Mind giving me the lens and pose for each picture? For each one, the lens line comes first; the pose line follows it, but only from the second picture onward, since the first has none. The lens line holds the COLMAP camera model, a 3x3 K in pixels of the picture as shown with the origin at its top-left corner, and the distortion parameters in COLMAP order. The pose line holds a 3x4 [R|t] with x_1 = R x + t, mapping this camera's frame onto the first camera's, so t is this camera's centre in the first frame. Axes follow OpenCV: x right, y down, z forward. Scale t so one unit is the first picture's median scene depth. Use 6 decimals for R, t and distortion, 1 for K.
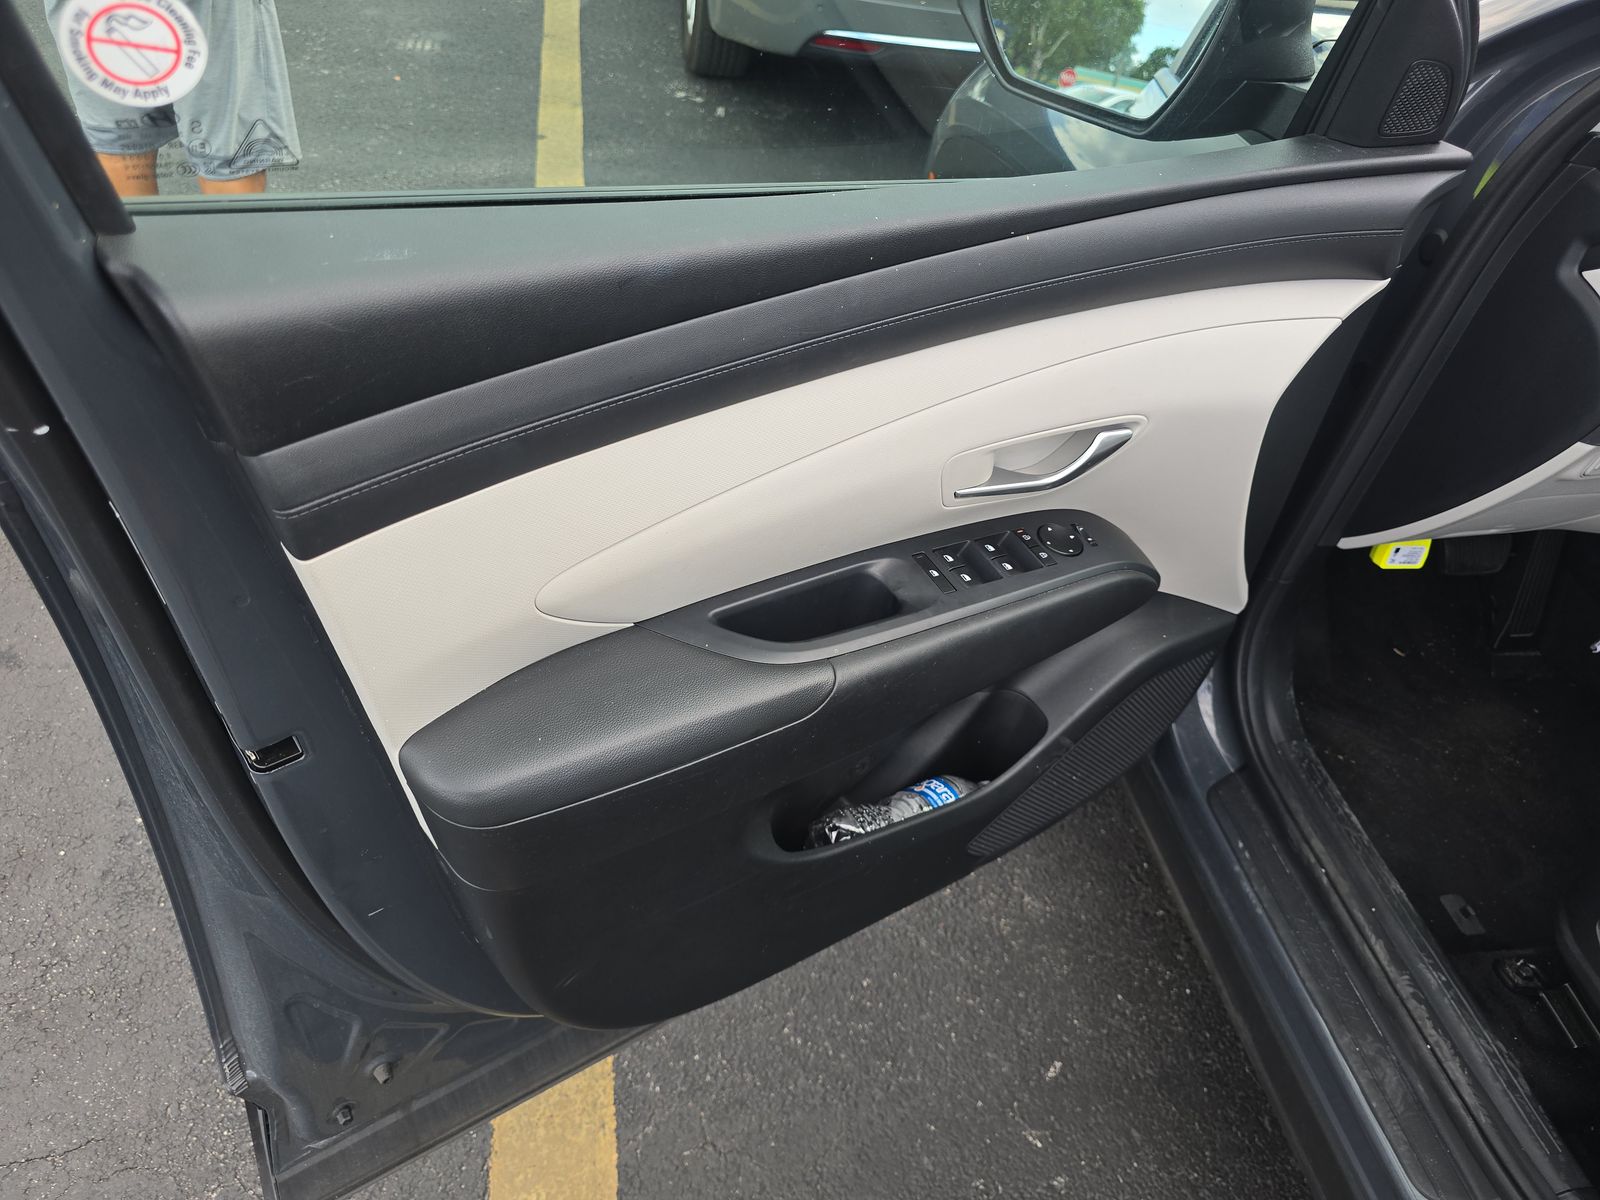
lens RADIAL K [[1094.7, 0, 798.3], [0, 1094.7, 600.2], [0, 0, 1]] dist [0.018258, -0.018344]
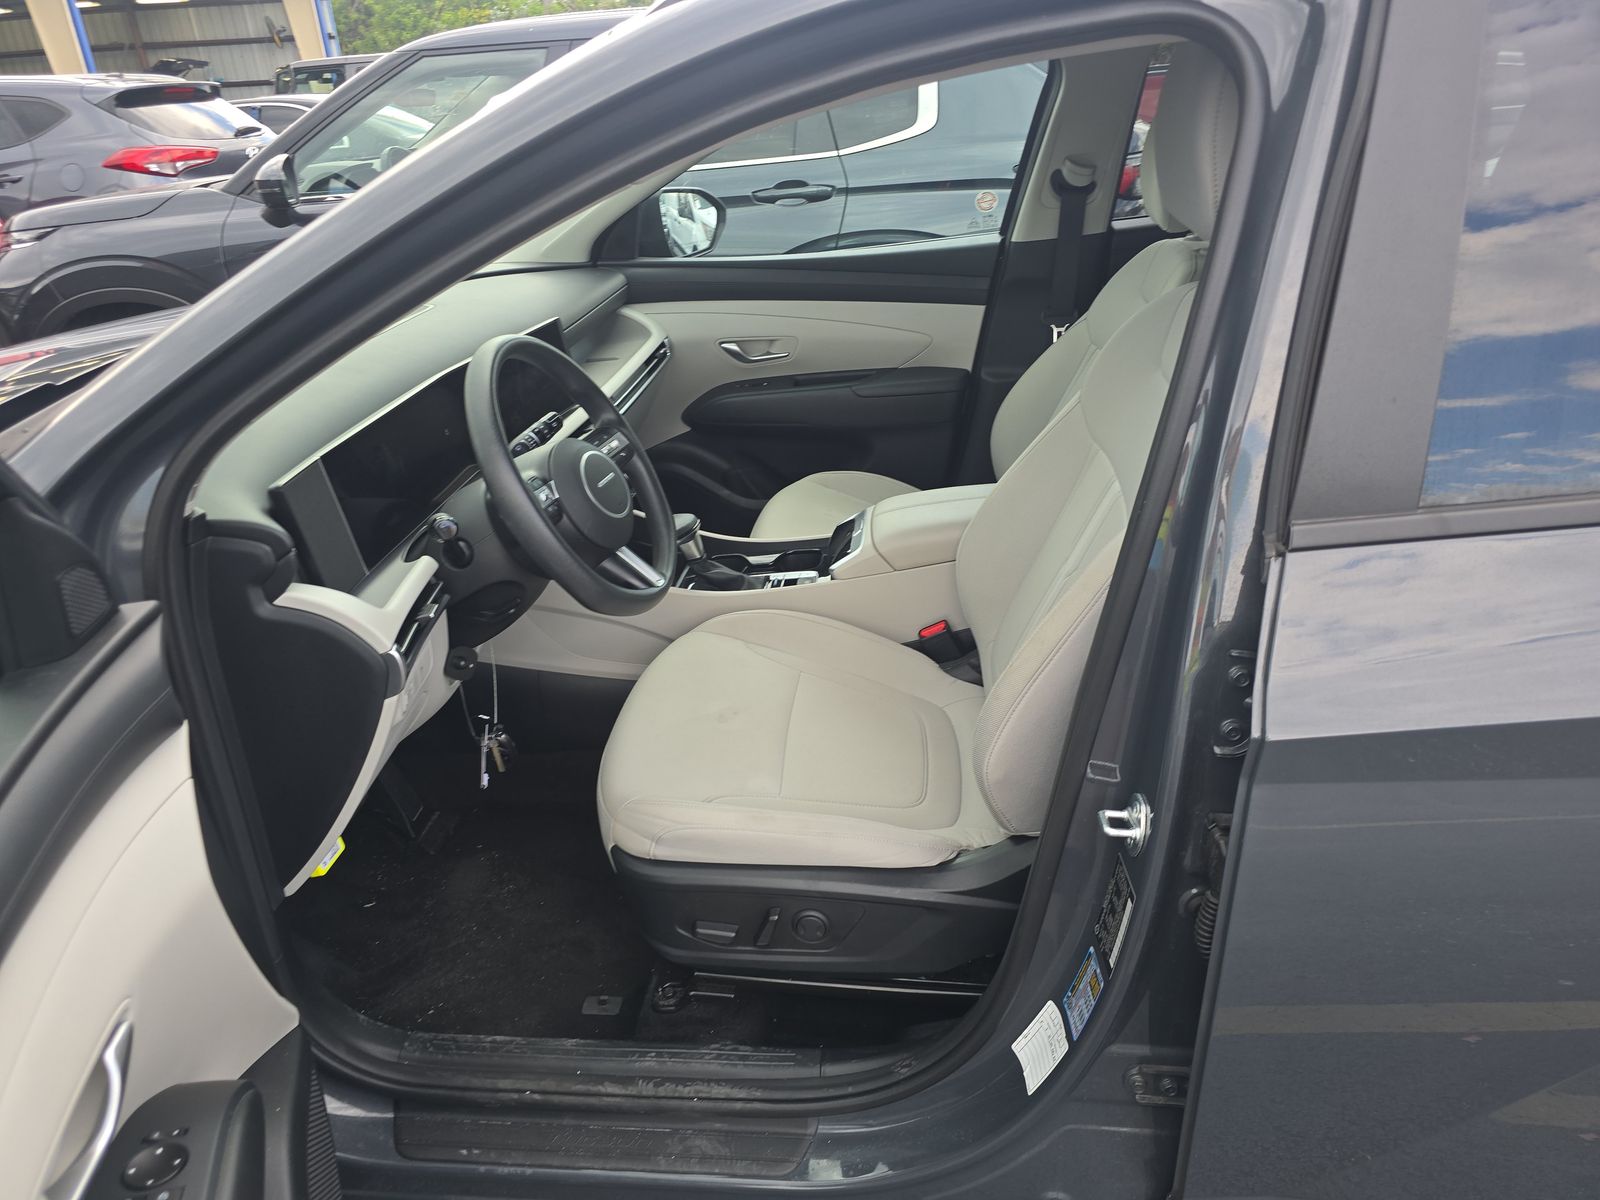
lens RADIAL K [[1094.7, 0, 799.2], [0, 1094.7, 599.3], [0, 0, 1]] dist [0.018258, -0.018344]
pose [[0.245936, -0.538873, 0.805687, -0.058211], [0.704499, 0.670278, 0.233257, -0.142580], [-0.665730, 0.510240, 0.544481, 0.005316]]
